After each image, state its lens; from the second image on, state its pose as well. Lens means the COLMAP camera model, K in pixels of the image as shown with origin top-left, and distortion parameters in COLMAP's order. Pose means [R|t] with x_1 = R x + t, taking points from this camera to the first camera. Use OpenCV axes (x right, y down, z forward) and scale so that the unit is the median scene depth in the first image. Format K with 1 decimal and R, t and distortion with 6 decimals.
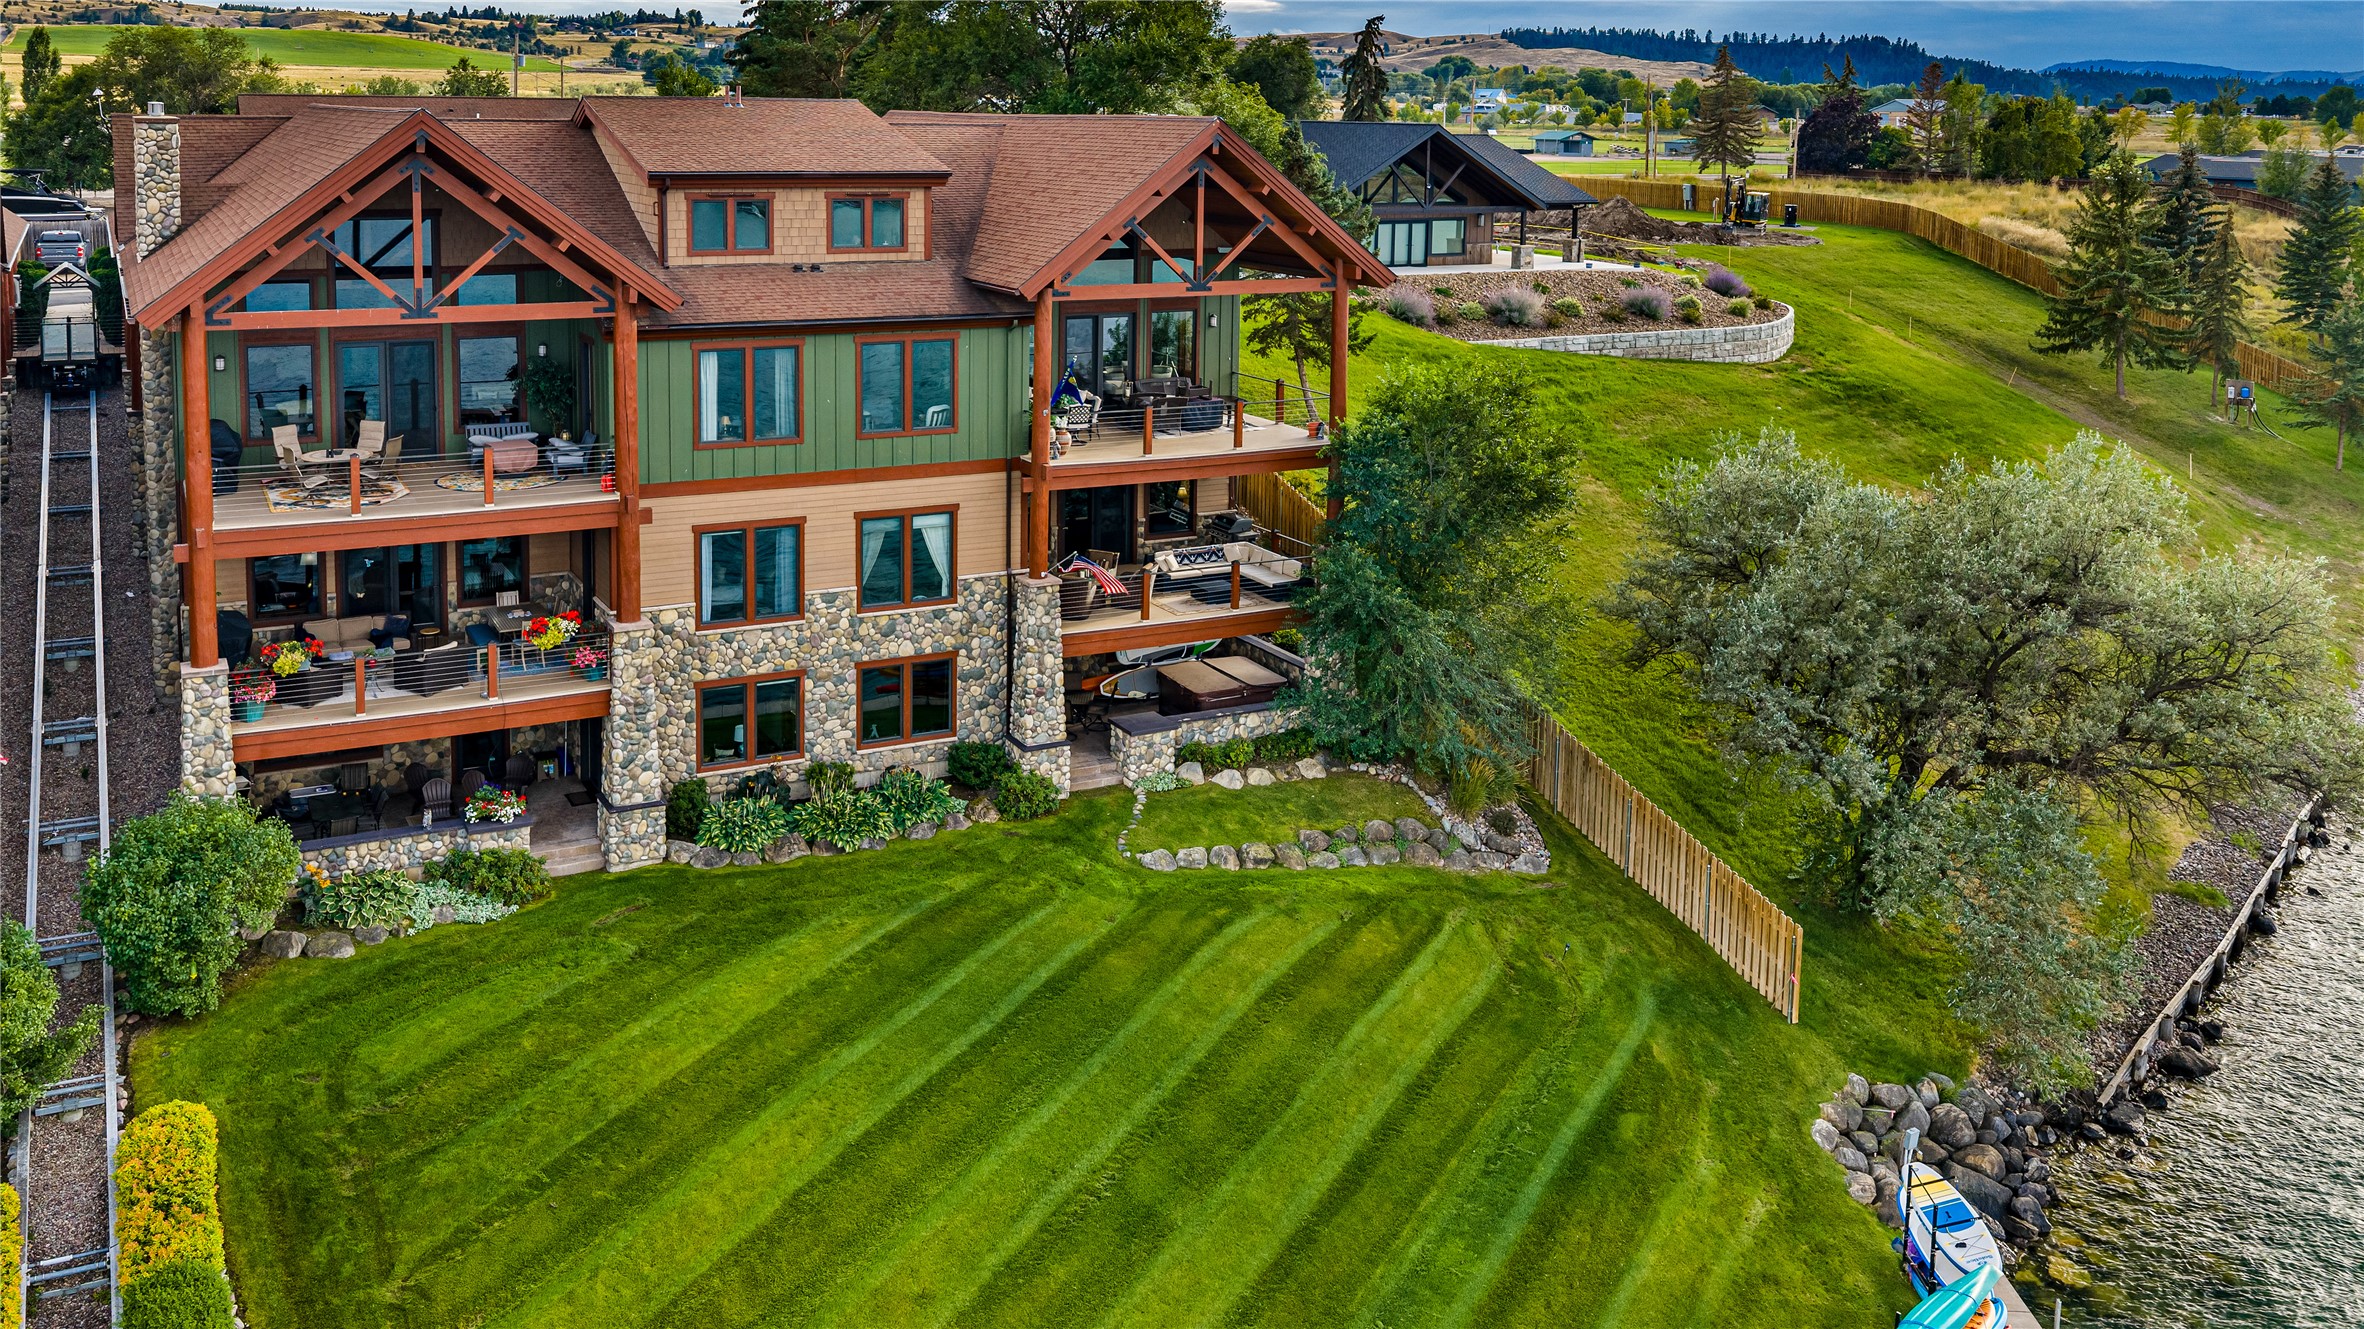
lens RADIAL K [[2055.4, 0, 1187.6], [0, 2055.4, 519.2], [0, 0, 1]] dist [0.006827, -0.043286]
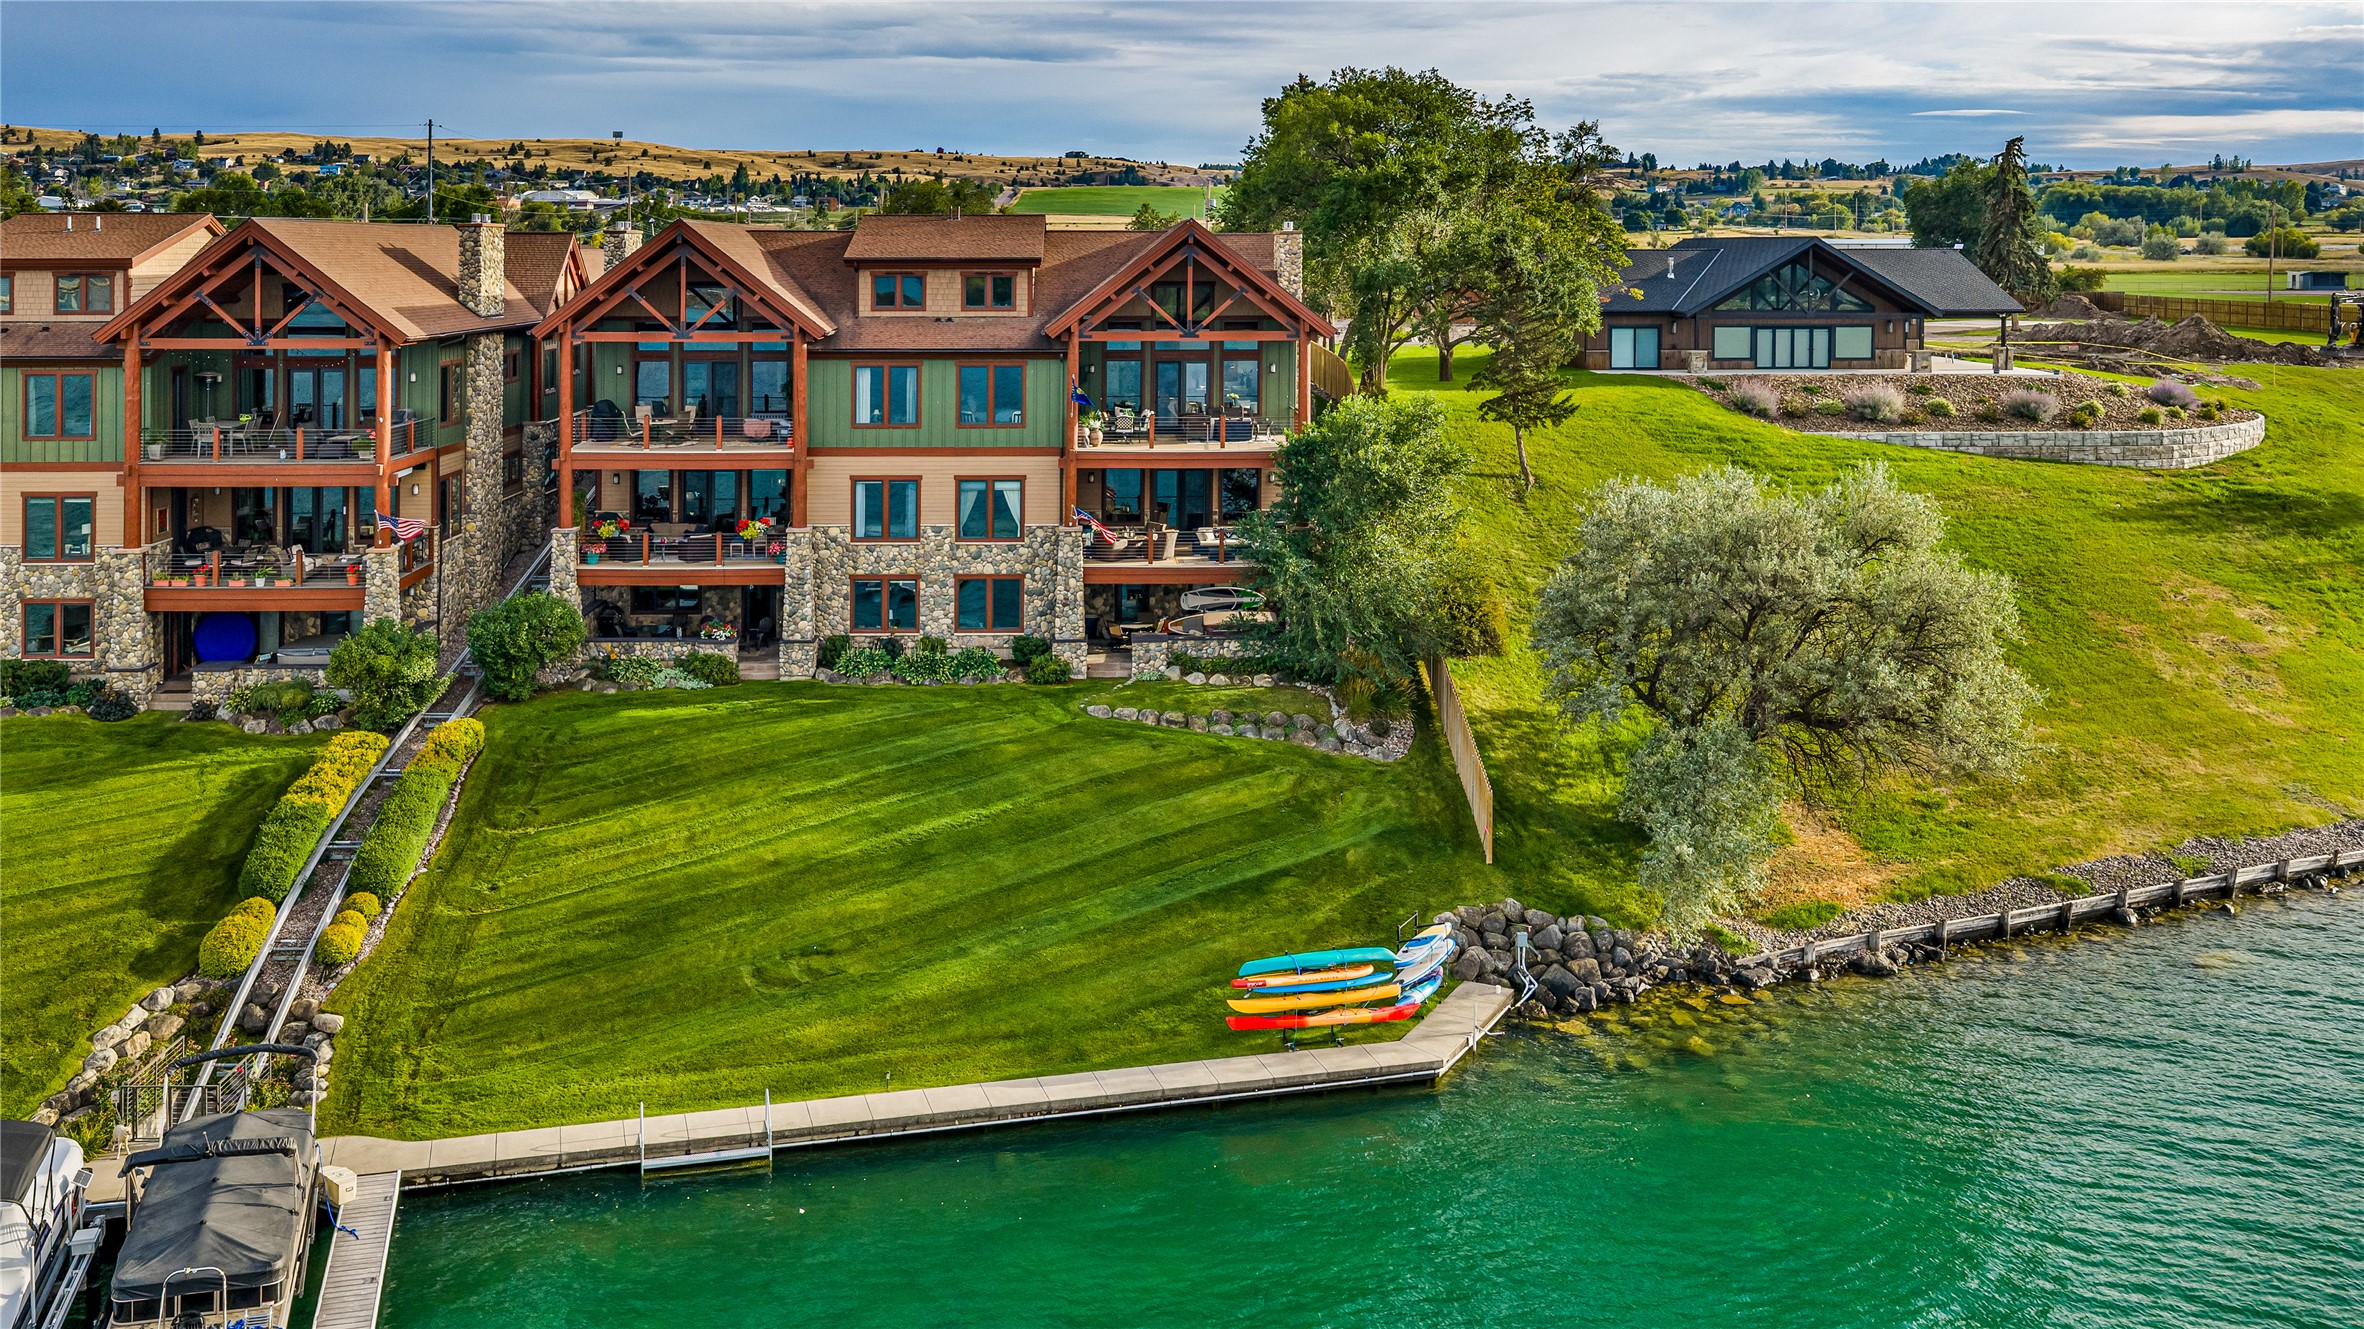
lens RADIAL K [[2400.1, 0, 1182.0], [0, 2400.1, 664.5], [0, 0, 1]] dist [-0.009396, -0.009292]
pose [[0.877269, 0.065011, -0.475575, 0.830704], [-0.080839, 0.996644, -0.012879, 0.143384], [0.473142, 0.049743, 0.879581, -0.488580]]
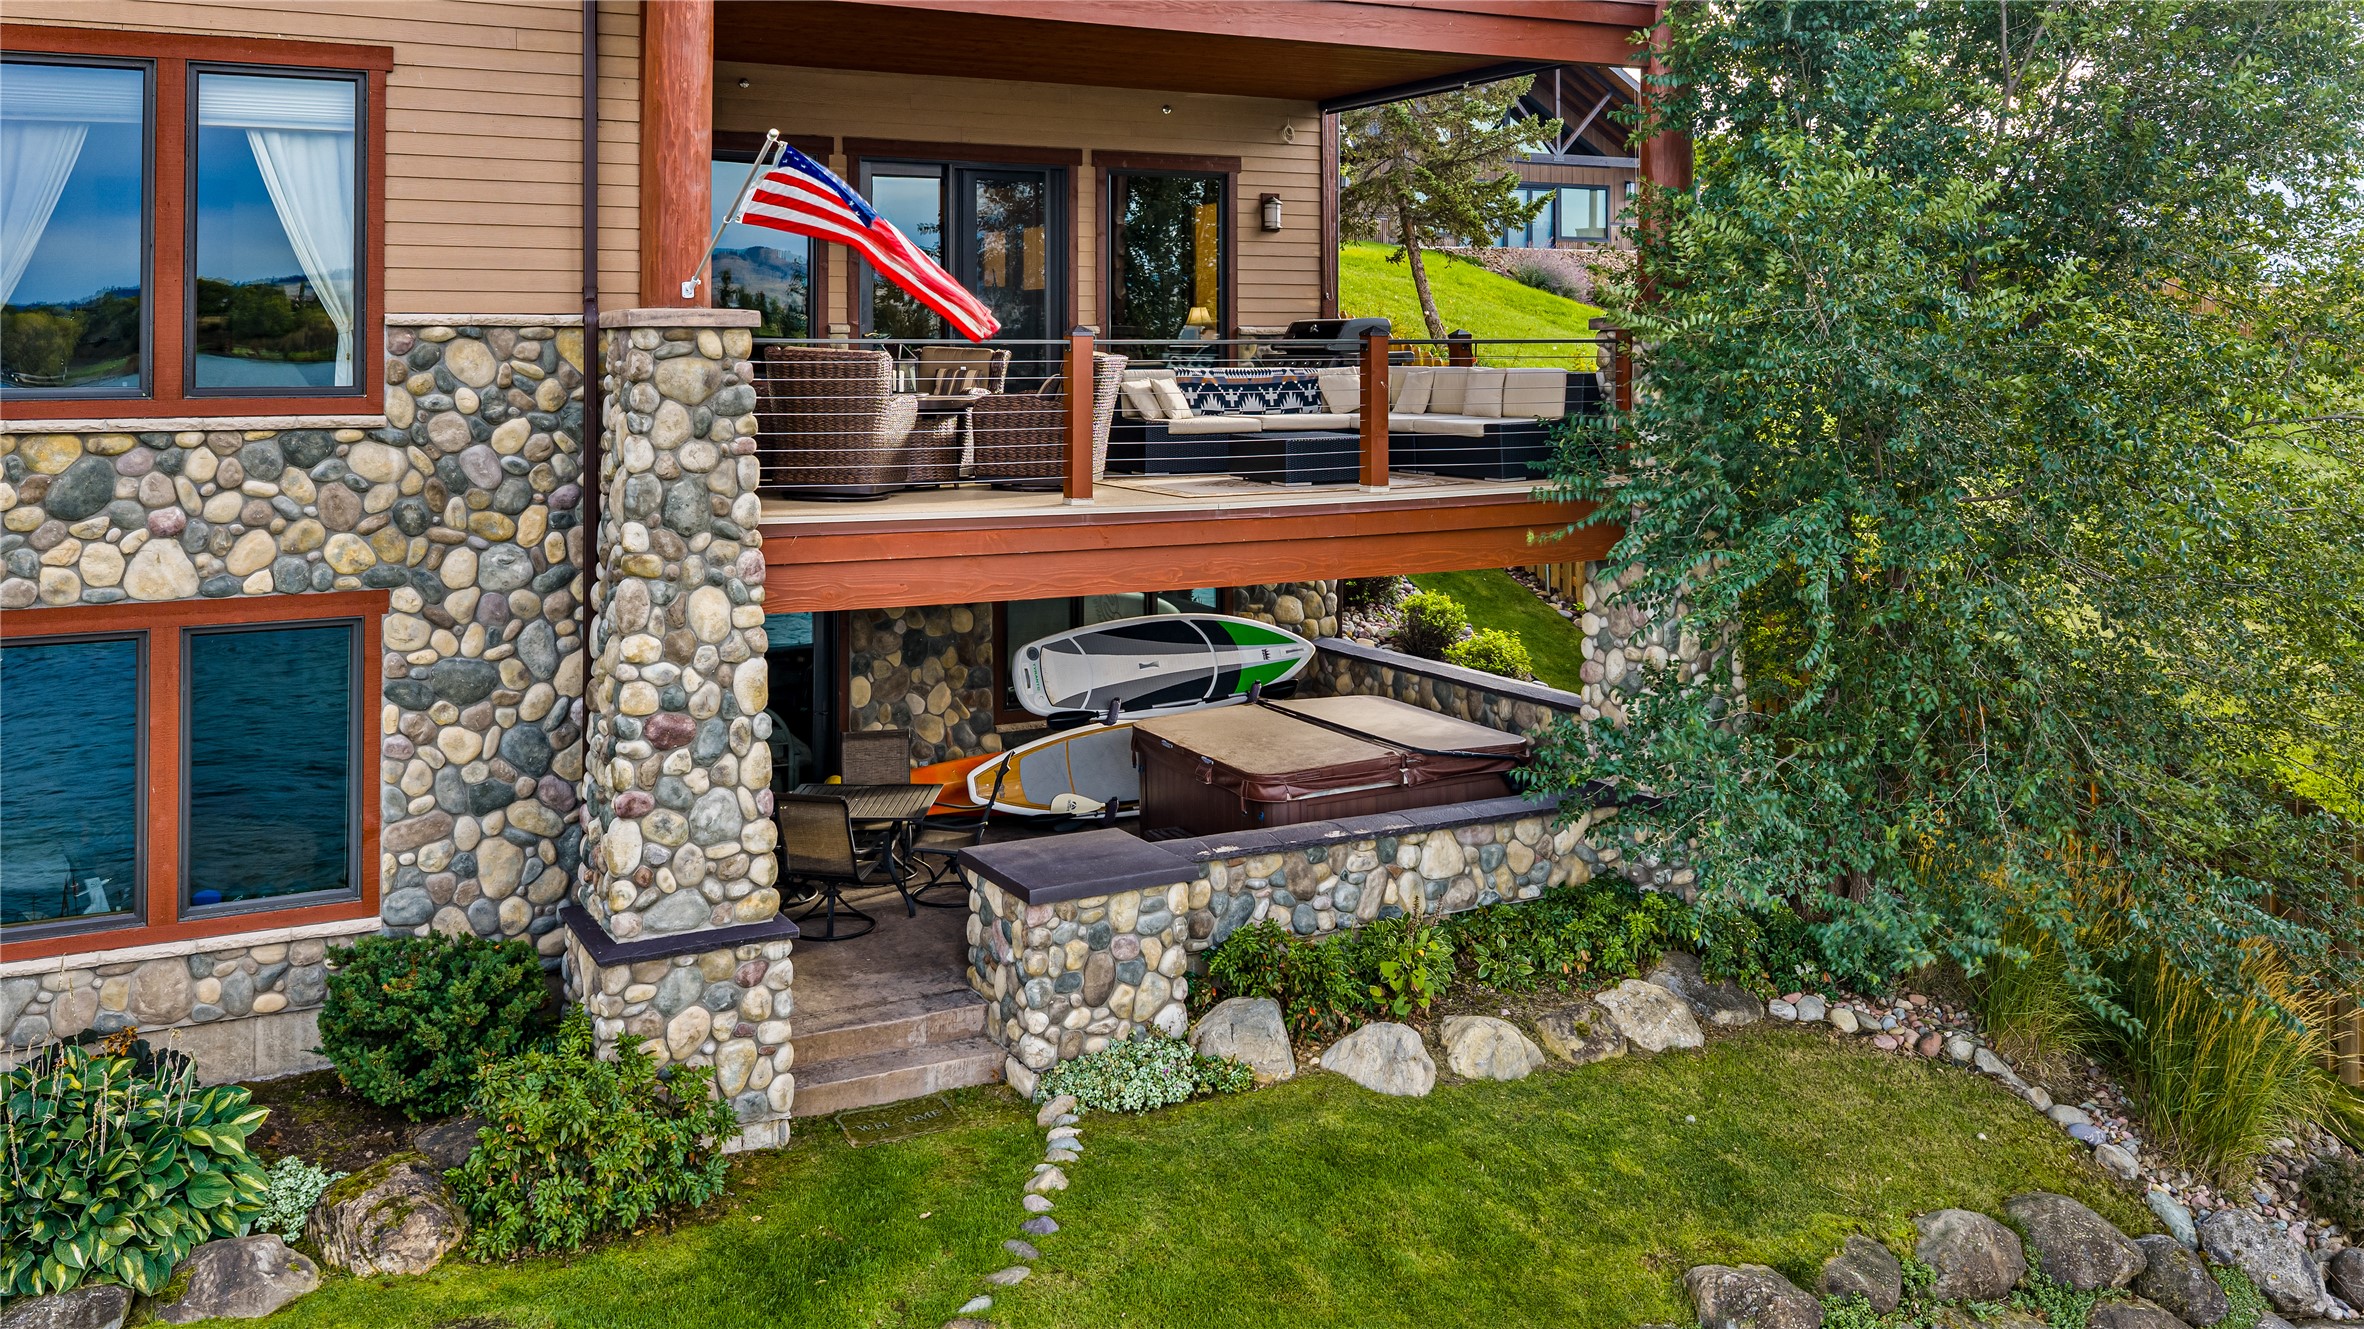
lens RADIAL K [[1998.9, 0, 1182.6], [0, 1998.9, 402.1], [0, 0, 1]] dist [0.013340, -0.006290]
pose [[0.999576, -0.025300, -0.014431, -0.000926], [0.022153, 0.982056, -0.187286, 0.091877], [0.018910, 0.186887, 0.982199, 0.736537]]
